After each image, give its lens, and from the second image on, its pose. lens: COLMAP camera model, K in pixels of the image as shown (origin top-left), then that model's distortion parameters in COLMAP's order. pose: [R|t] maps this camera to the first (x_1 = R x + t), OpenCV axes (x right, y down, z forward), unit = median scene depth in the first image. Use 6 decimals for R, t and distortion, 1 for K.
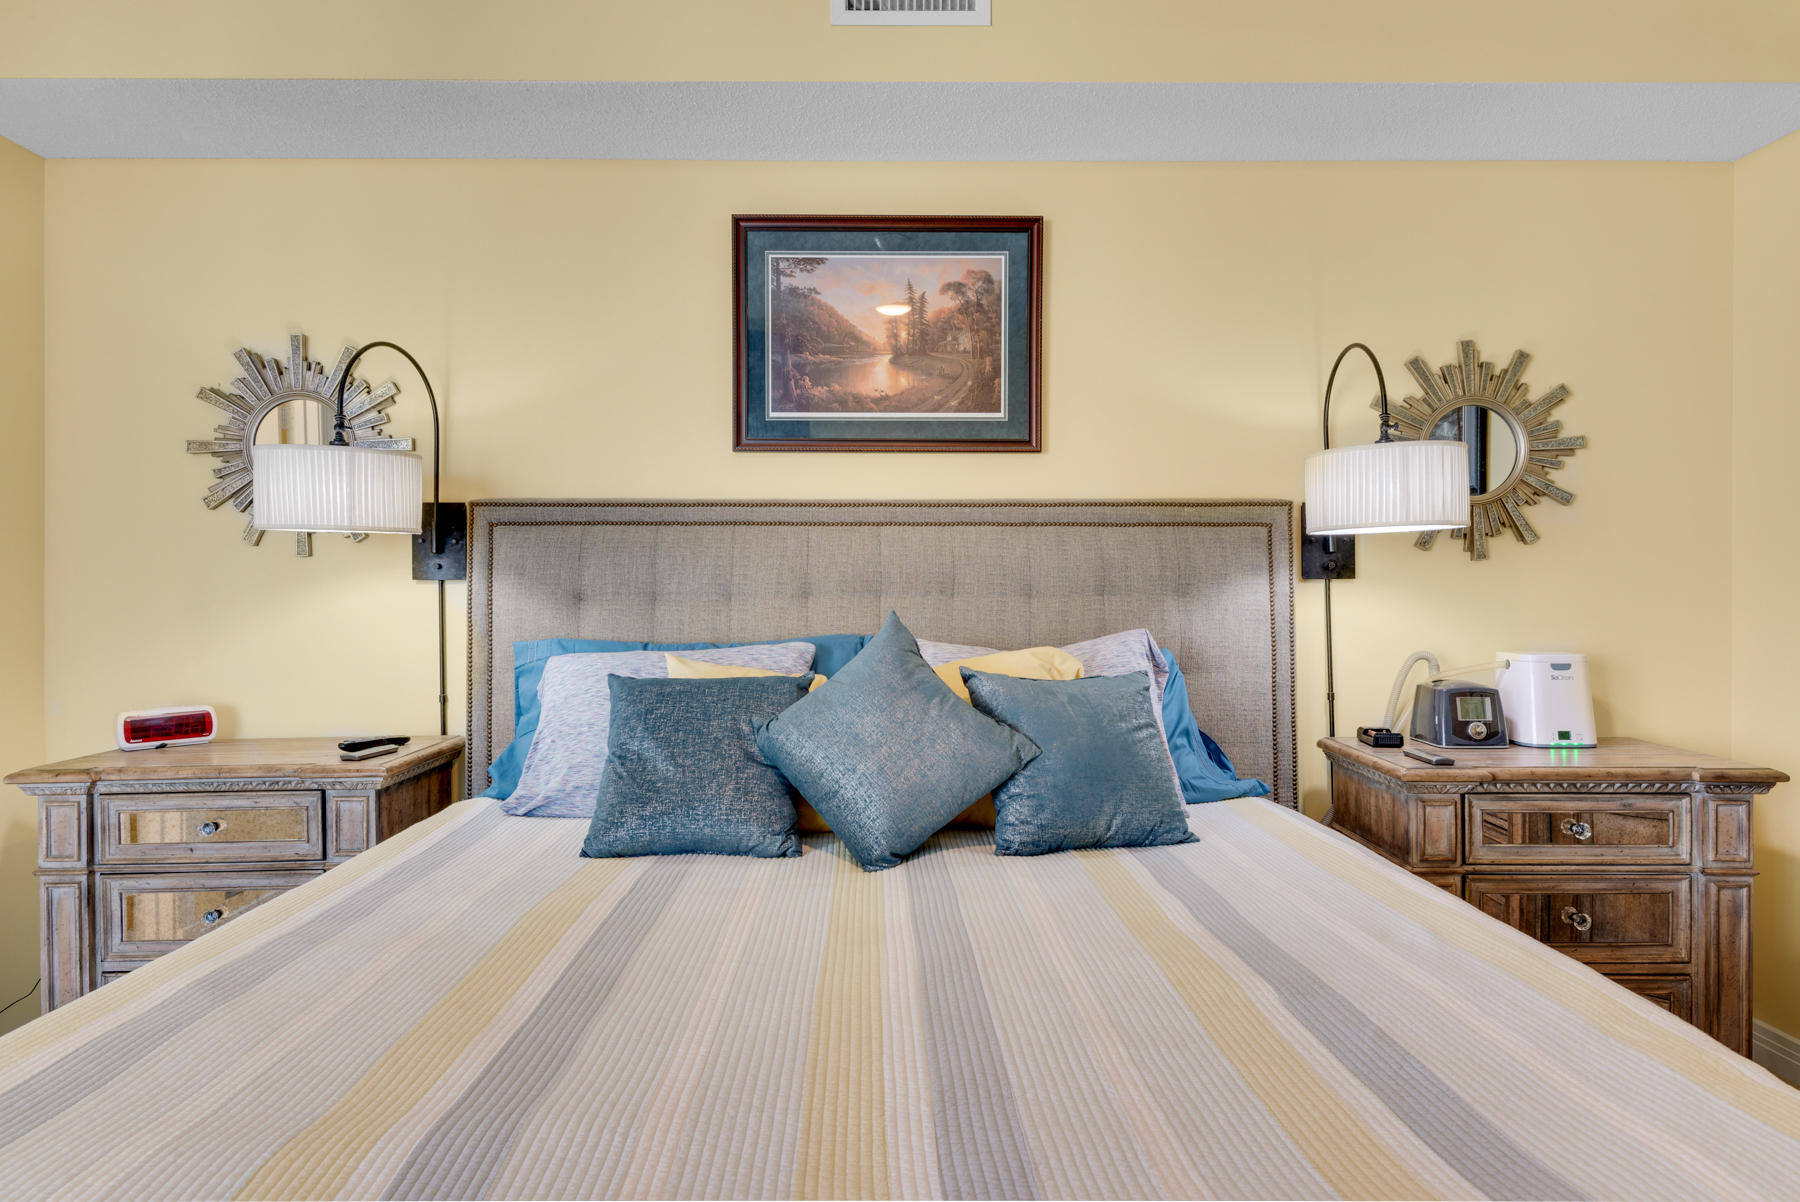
lens RADIAL K [[1063.2, 0, 901.7], [0, 1063.2, 603.4], [0, 0, 1]] dist [0.017730, -0.000916]
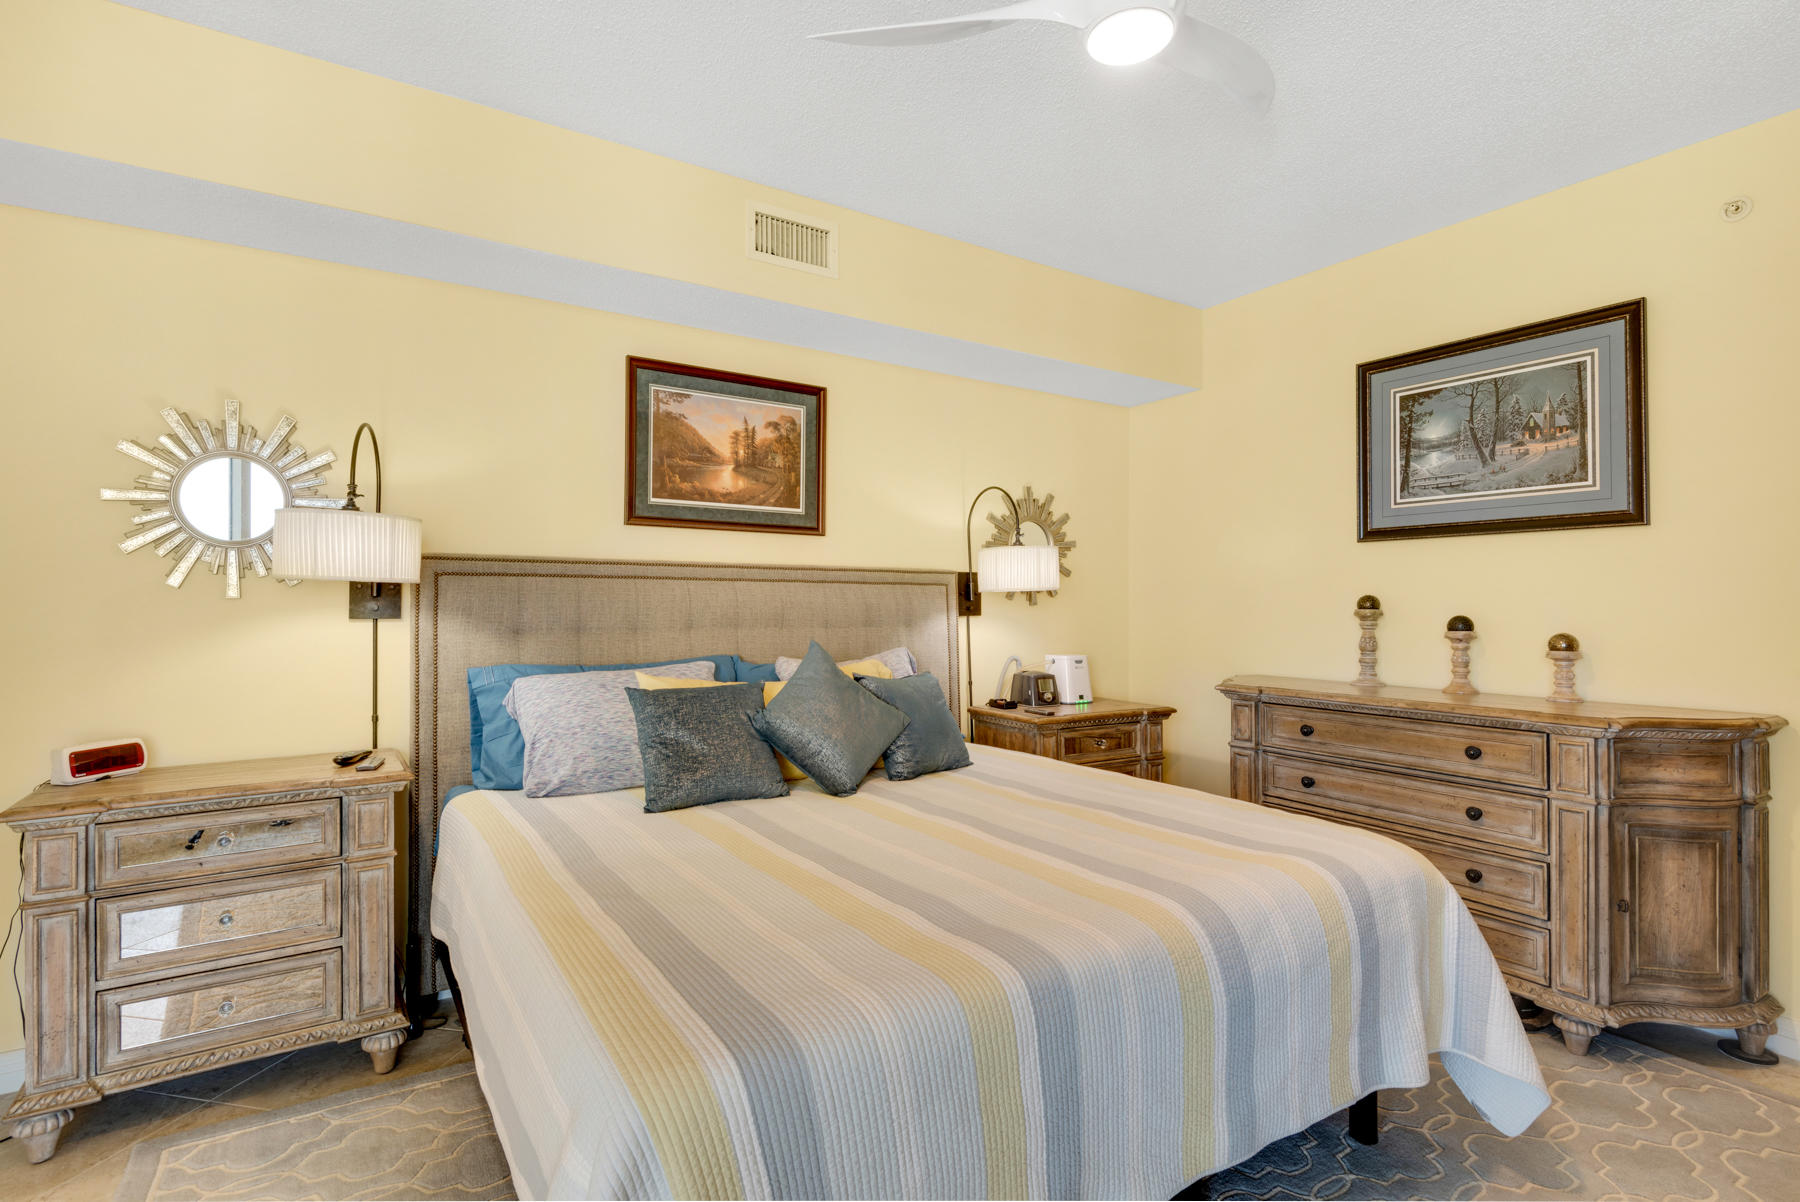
lens RADIAL K [[838.9, 0, 907.2], [0, 838.9, 604.8], [0, 0, 1]] dist [0.011346, -0.002274]
pose [[0.849879, 0.005031, 0.526953, -0.438840], [0.005010, 0.999832, -0.017626, -0.018226], [-0.526953, 0.017620, 0.849712, -0.122629]]
